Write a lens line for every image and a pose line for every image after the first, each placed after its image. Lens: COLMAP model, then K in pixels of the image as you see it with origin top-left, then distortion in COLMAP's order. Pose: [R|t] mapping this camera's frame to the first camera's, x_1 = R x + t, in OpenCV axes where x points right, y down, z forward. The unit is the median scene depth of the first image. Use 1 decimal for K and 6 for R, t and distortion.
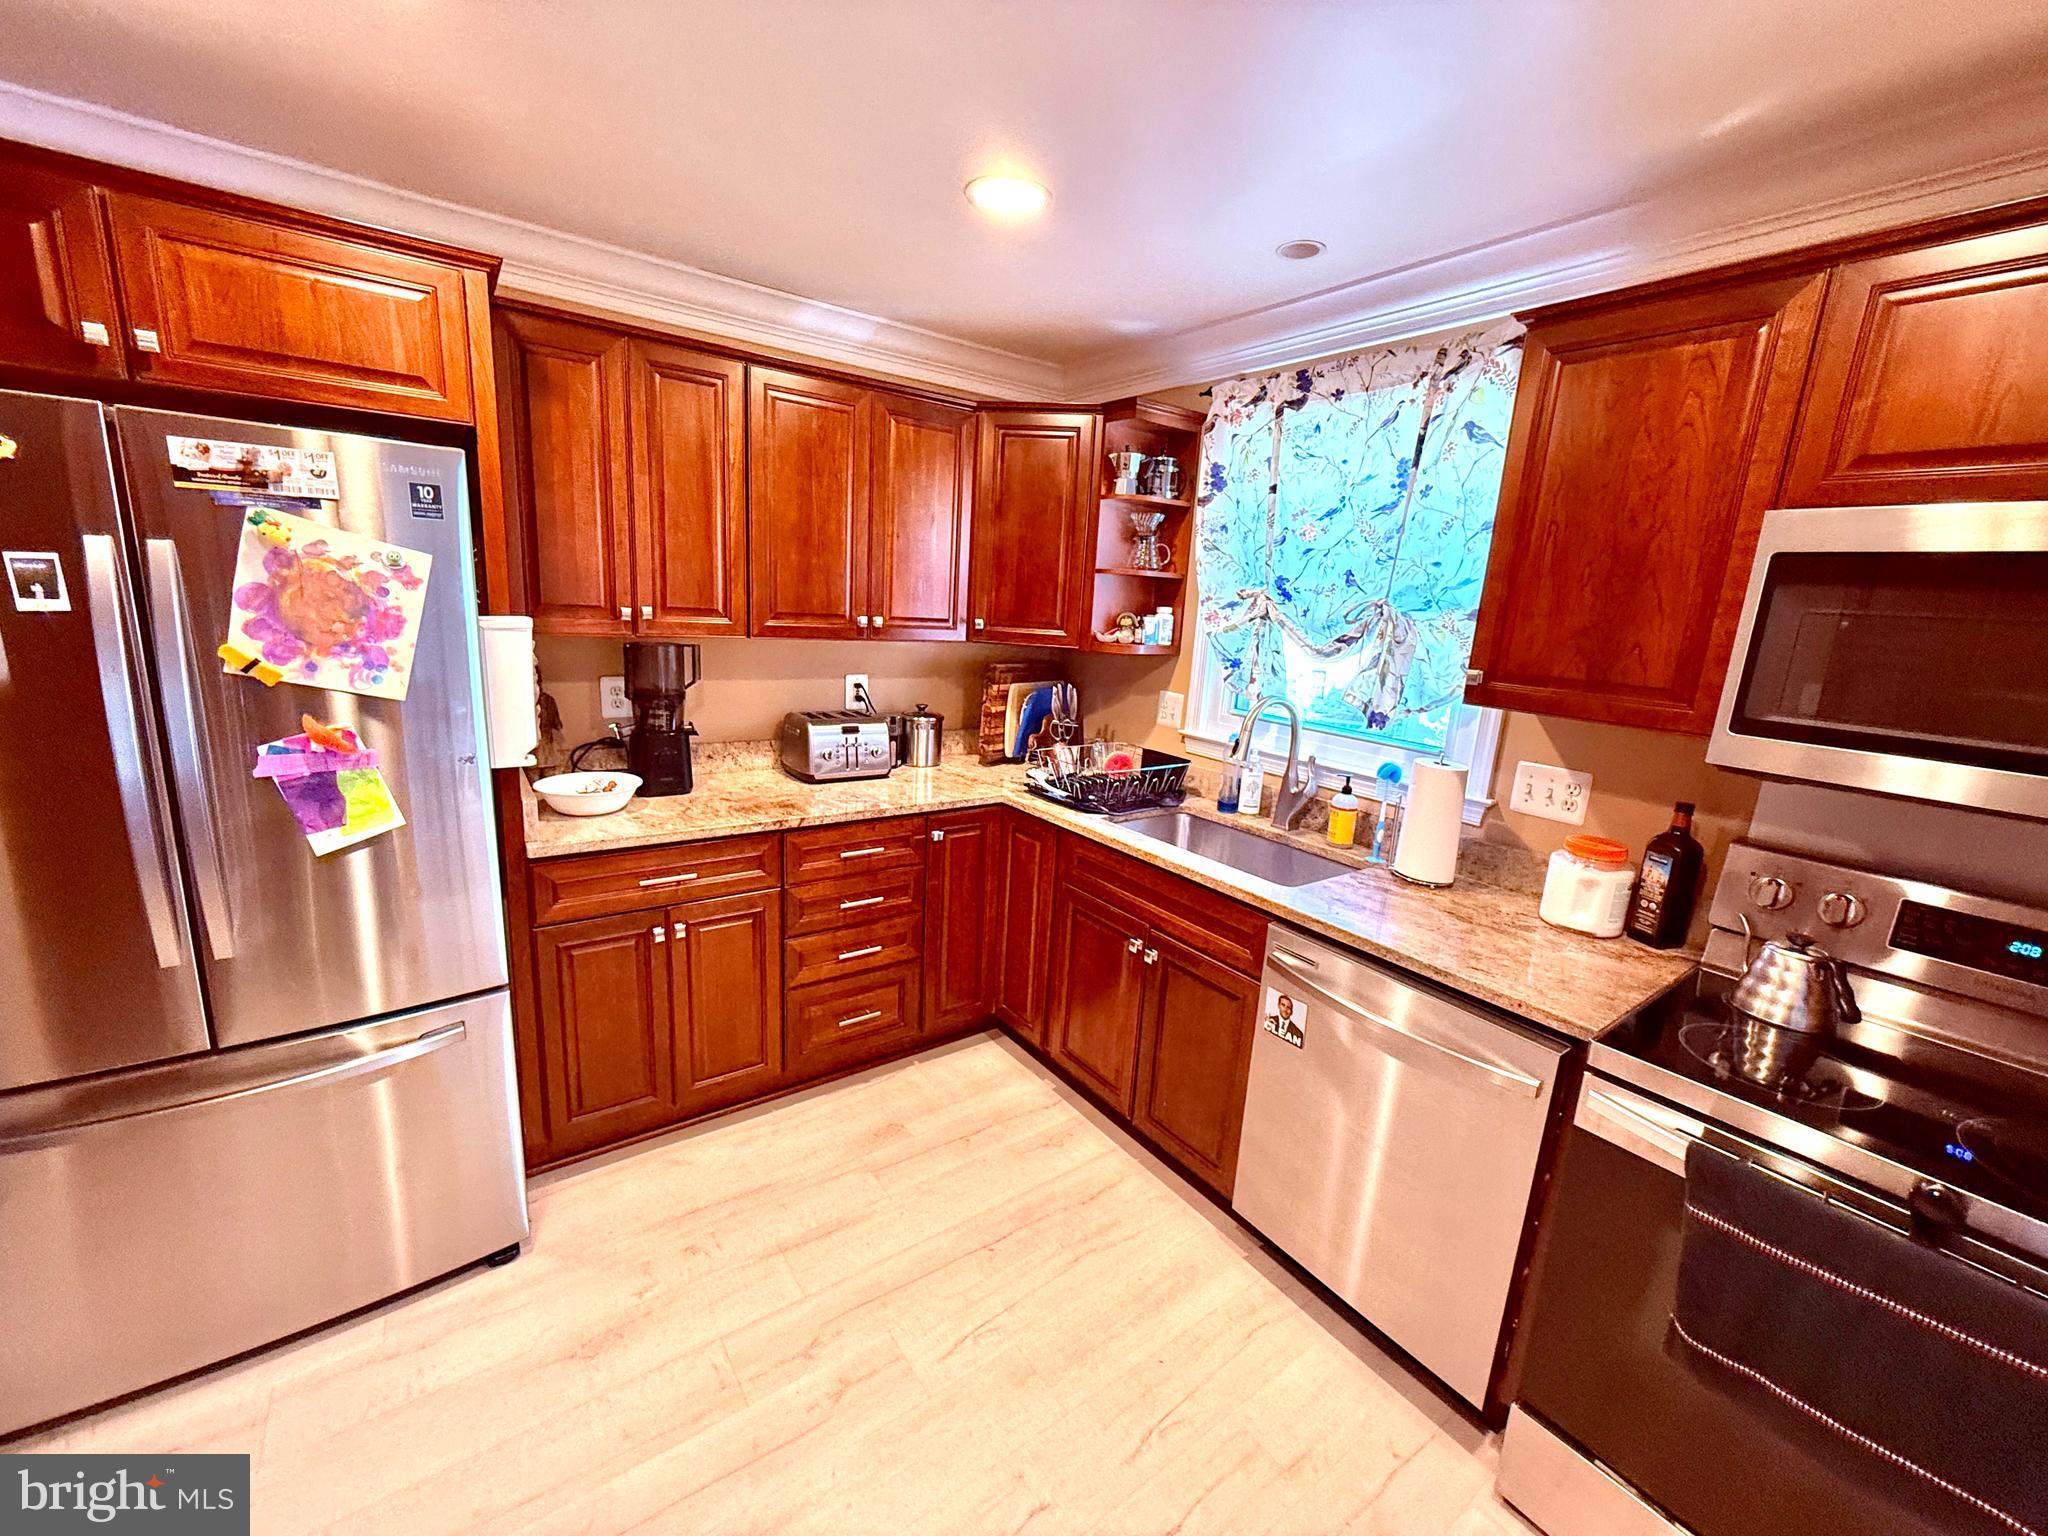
lens RADIAL K [[802.6, 0, 1012.1], [0, 802.6, 765.1], [0, 0, 1]] dist [0.001109, -0.000733]
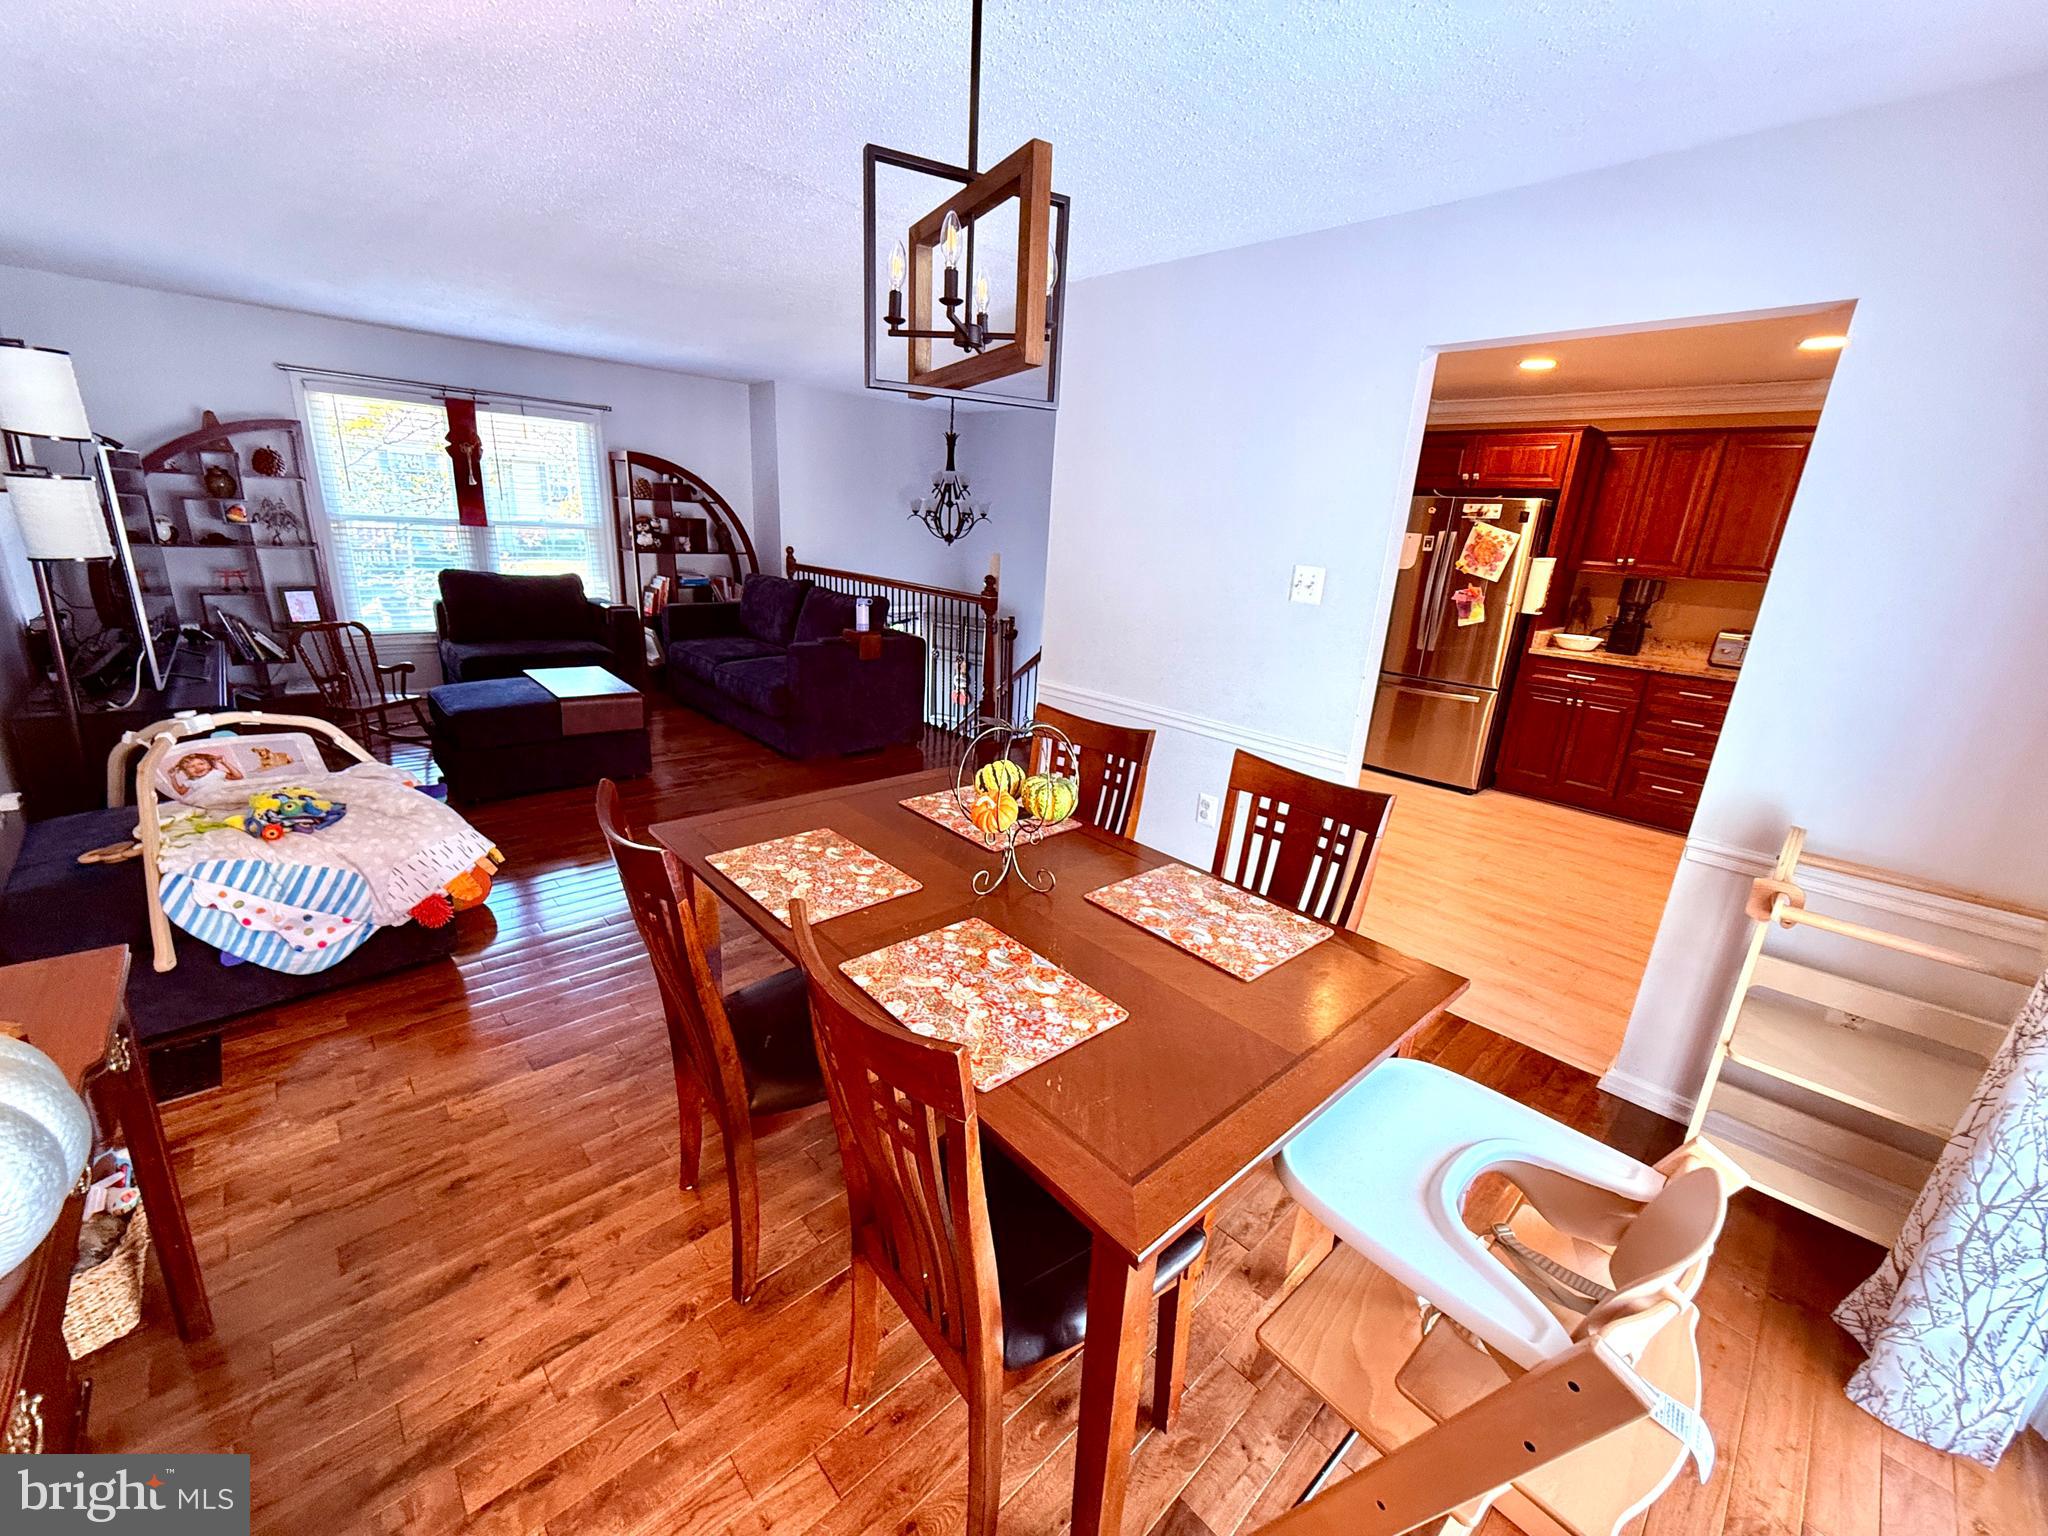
lens RADIAL K [[802.6, 0, 1034.3], [0, 802.6, 758.0], [0, 0, 1]] dist [0.001109, -0.000733]
pose [[0.135224, 0.233055, -0.963016, 1.484779], [-0.253870, 0.947647, 0.193688, 0.287996], [0.957739, 0.218290, 0.187311, -0.793173]]
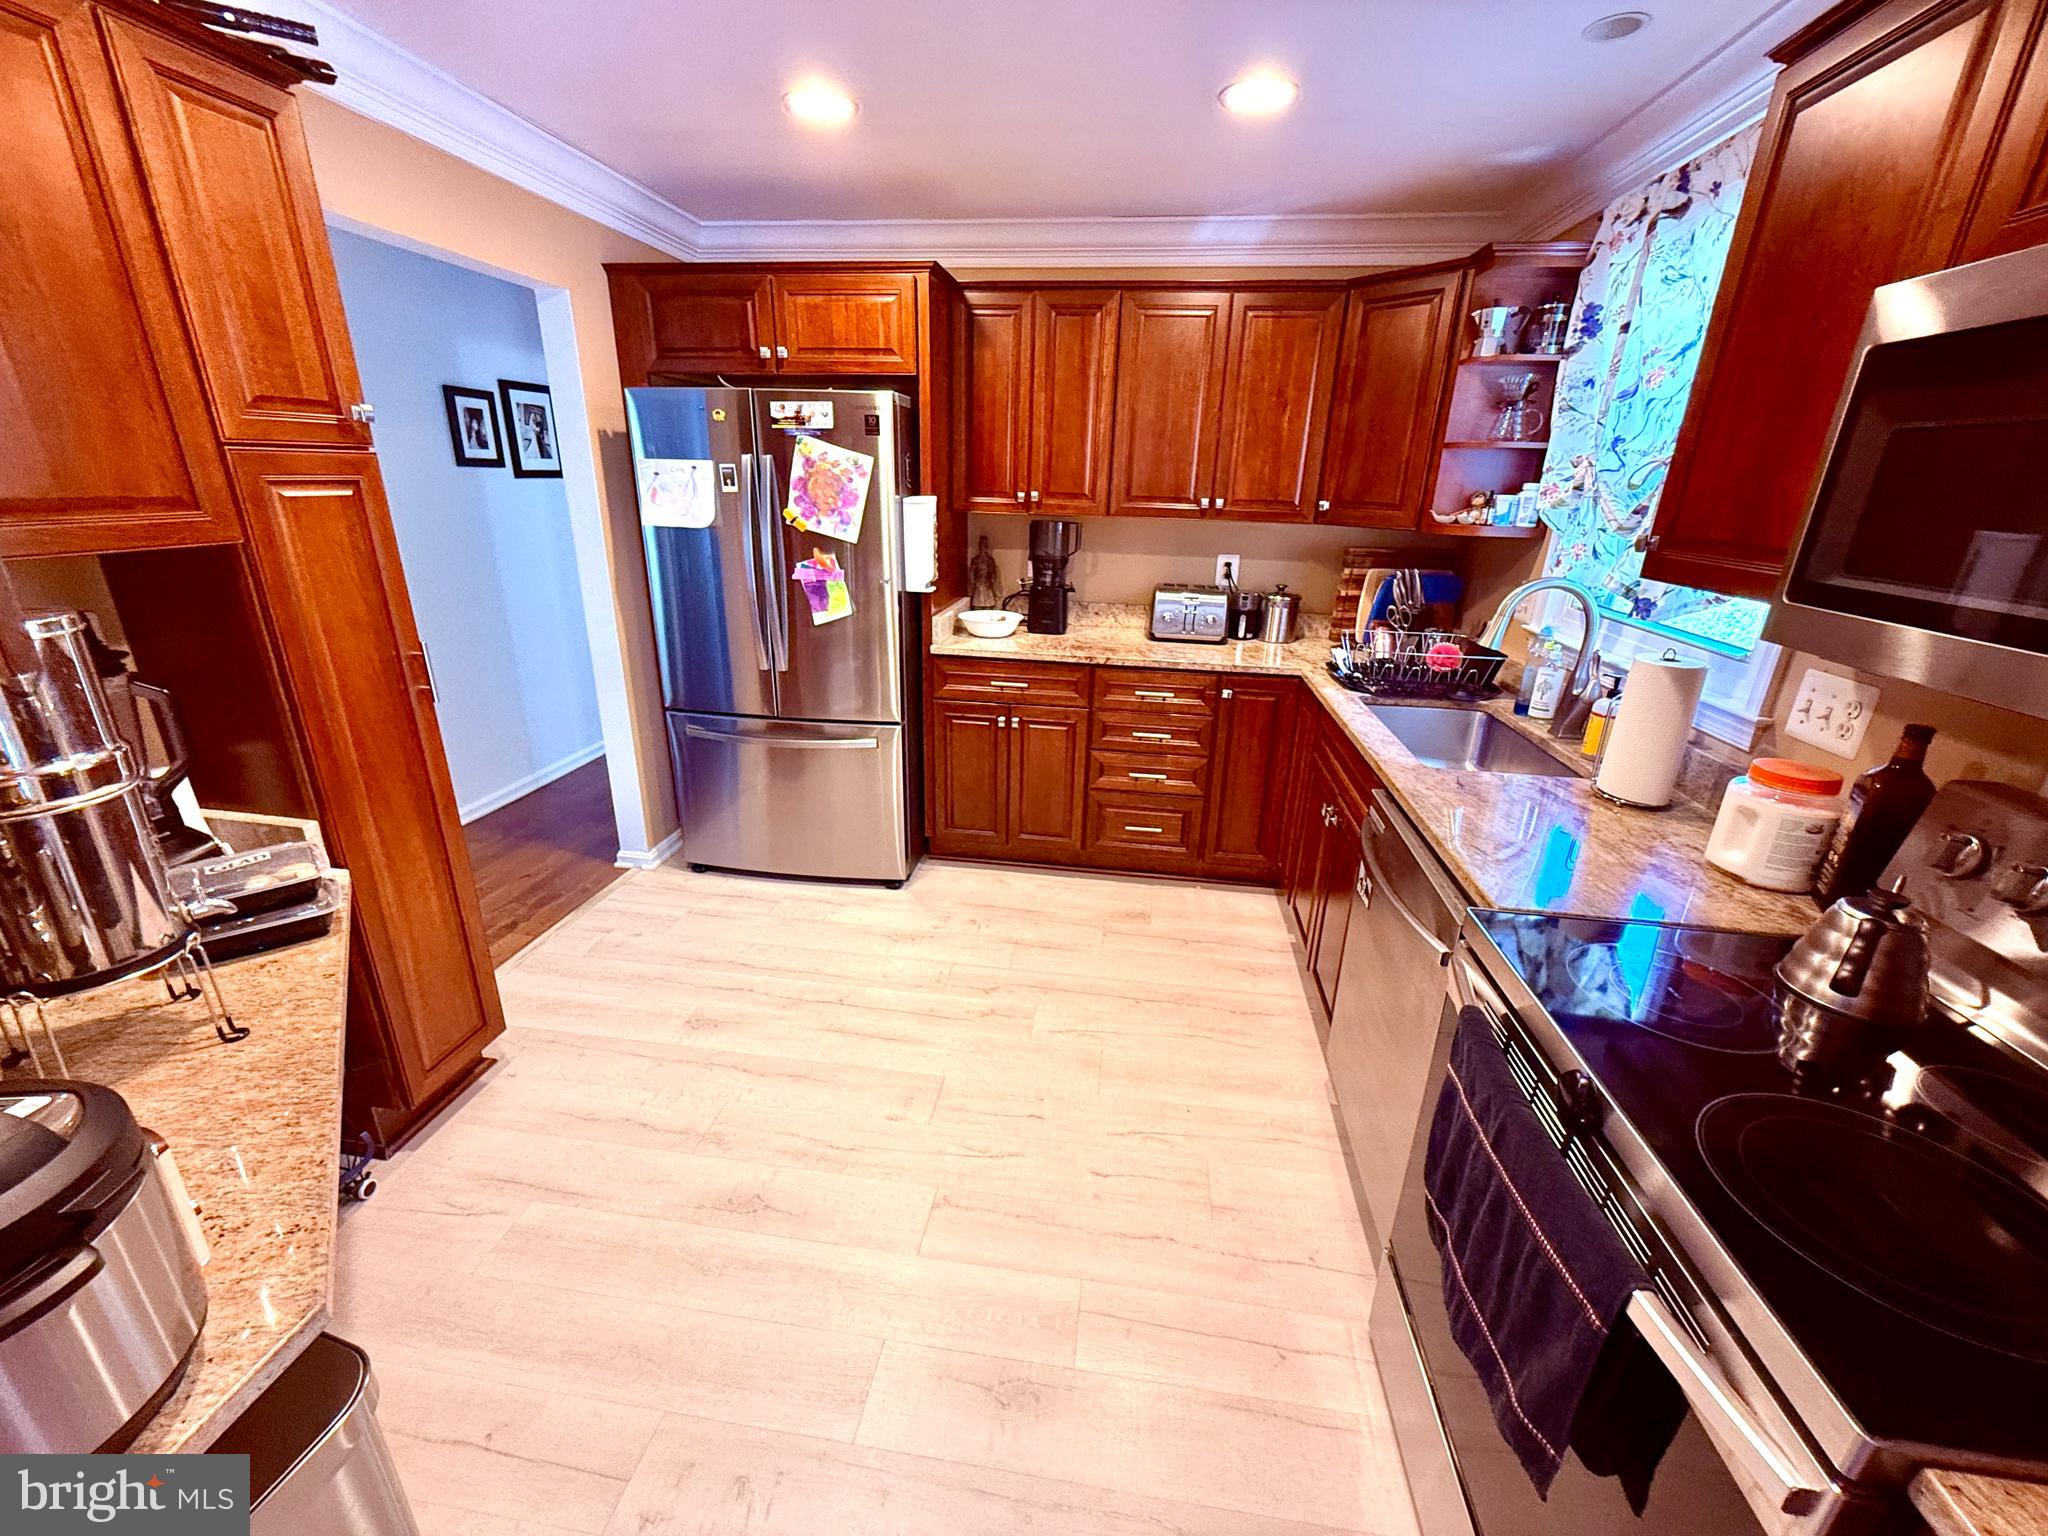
lens RADIAL K [[802.6, 0, 1037.2], [0, 802.6, 758.2], [0, 0, 1]] dist [0.001109, -0.000733]
pose [[0.725447, 0.192588, -0.660785, 0.547386], [-0.128598, 0.981075, 0.144755, 0.052953], [0.676158, -0.020037, 0.736484, -0.031677]]
